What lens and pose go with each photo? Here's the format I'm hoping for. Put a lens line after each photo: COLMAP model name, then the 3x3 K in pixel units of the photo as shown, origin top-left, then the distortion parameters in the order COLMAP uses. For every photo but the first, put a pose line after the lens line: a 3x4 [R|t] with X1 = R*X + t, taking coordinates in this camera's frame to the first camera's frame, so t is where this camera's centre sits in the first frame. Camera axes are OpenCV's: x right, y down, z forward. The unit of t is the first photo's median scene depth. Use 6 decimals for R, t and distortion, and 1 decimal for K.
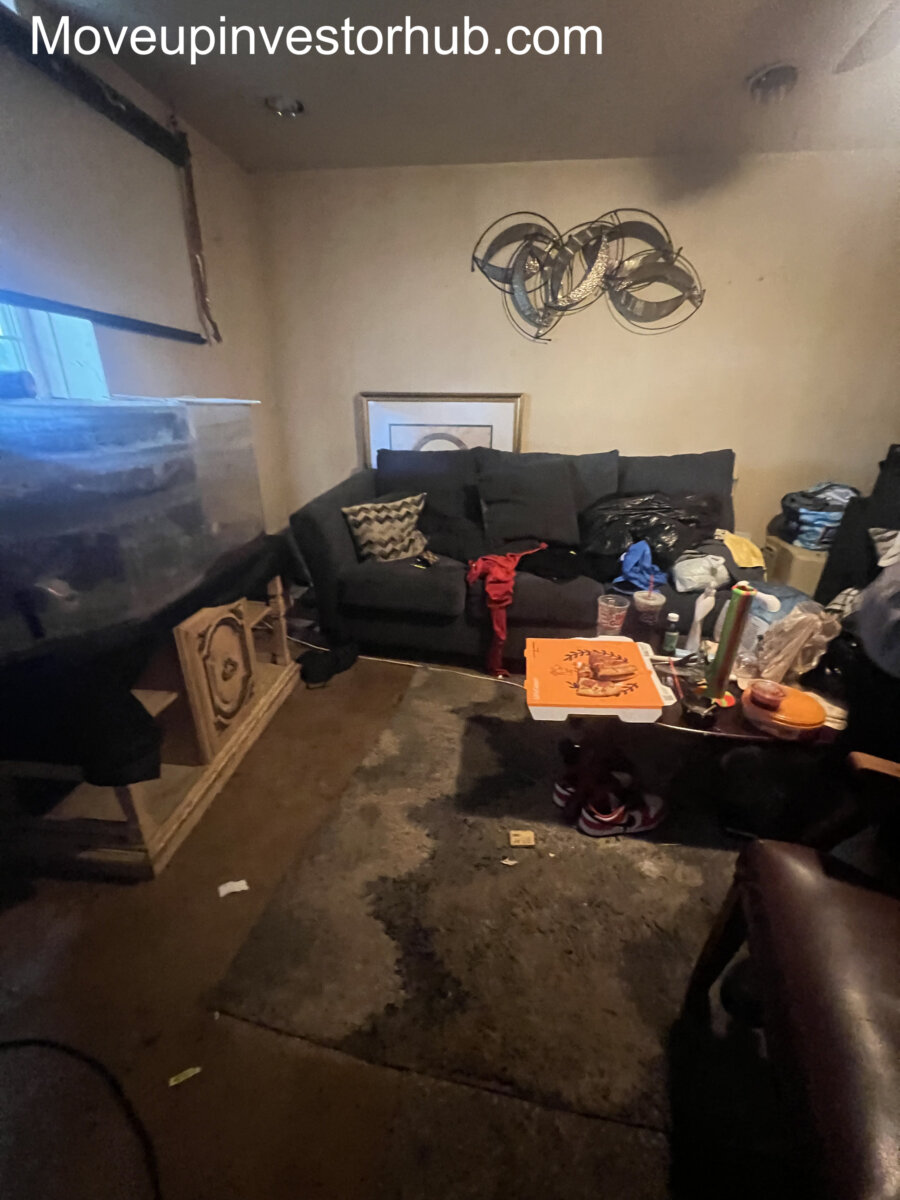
lens RADIAL K [[484.0, 0, 448.2], [0, 484.0, 603.9], [0, 0, 1]] dist [-0.002594, -0.000793]
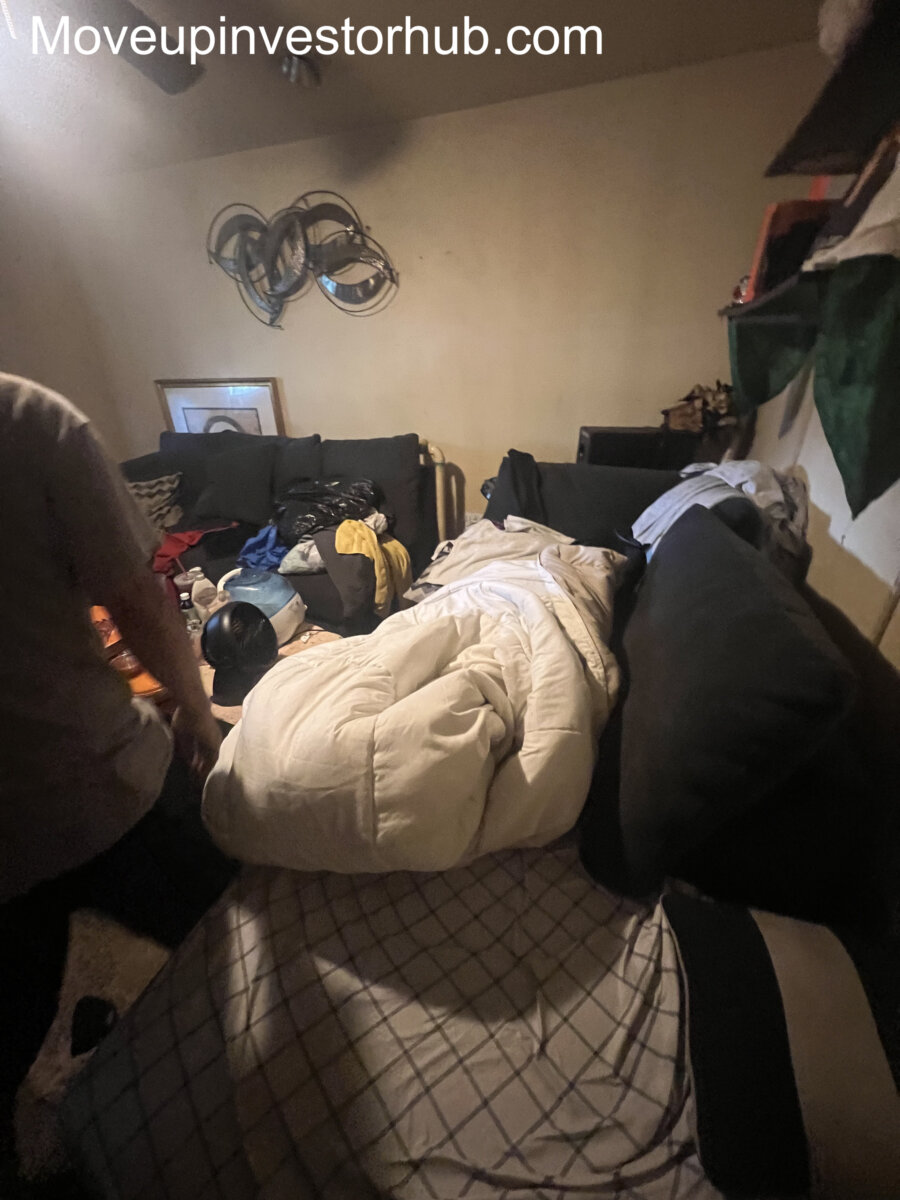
lens RADIAL K [[484.0, 0, 453.9], [0, 484.0, 601.5], [0, 0, 1]] dist [-0.002594, -0.000793]
pose [[0.978792, 0.063795, -0.194669, 0.844969], [-0.050730, 0.996158, 0.071383, -0.045380], [0.198475, -0.059993, 0.978268, 0.012449]]
